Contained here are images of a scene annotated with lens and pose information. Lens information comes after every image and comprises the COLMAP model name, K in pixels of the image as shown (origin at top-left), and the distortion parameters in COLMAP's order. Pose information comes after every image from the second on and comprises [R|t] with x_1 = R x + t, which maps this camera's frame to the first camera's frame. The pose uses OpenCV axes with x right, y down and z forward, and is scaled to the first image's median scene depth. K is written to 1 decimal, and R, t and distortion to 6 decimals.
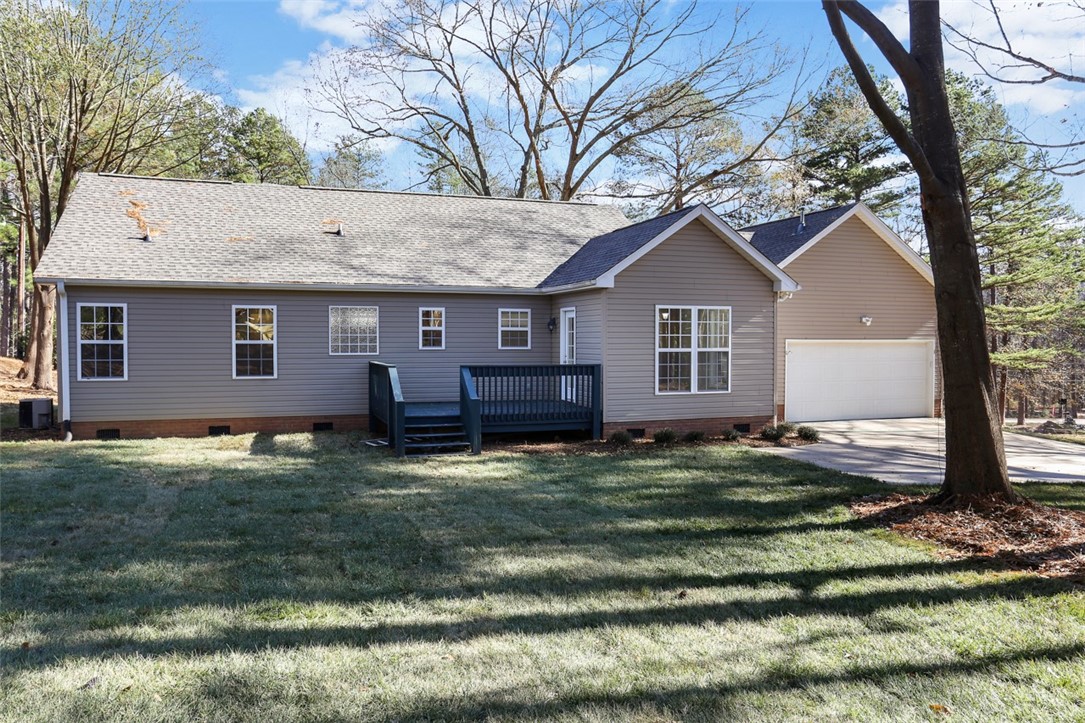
lens RADIAL K [[768.2, 0, 537.3], [0, 768.2, 378.8], [0, 0, 1]] dist [0.009855, 0.020365]
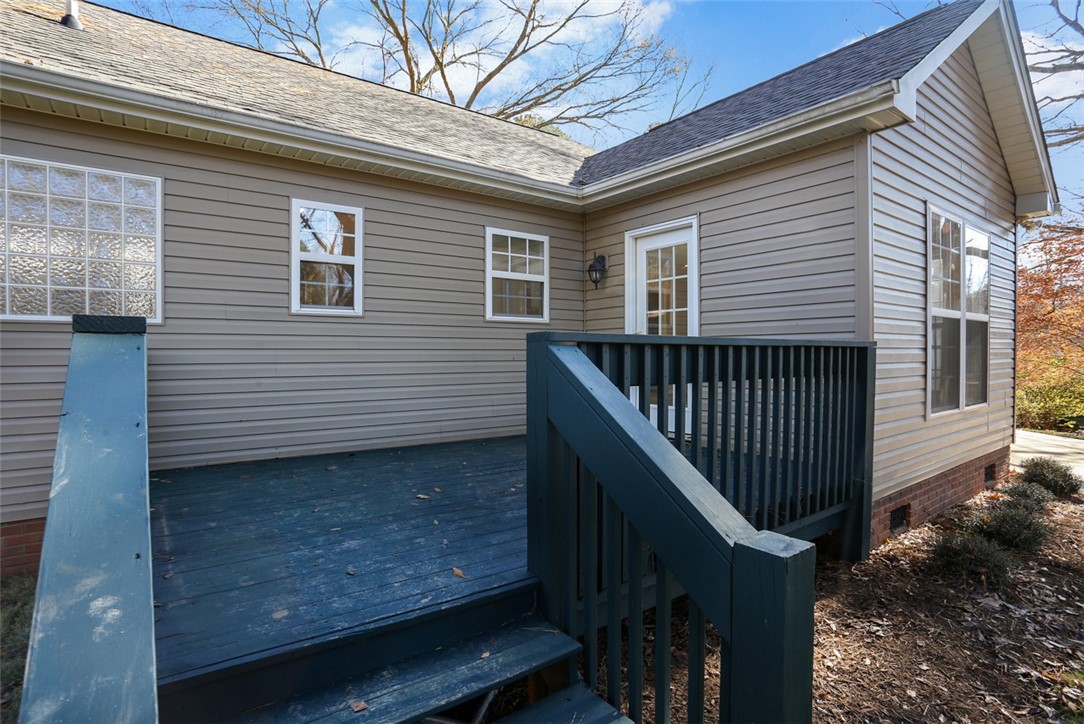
lens RADIAL K [[537.7, 0, 545.7], [0, 537.7, 366.5], [0, 0, 1]] dist [-0.029340, 0.001714]
pose [[0.949949, -0.007170, 0.312324, -0.124775], [0.014328, 0.999684, -0.020631, -0.005250], [-0.312078, 0.024074, 0.949752, 0.759854]]
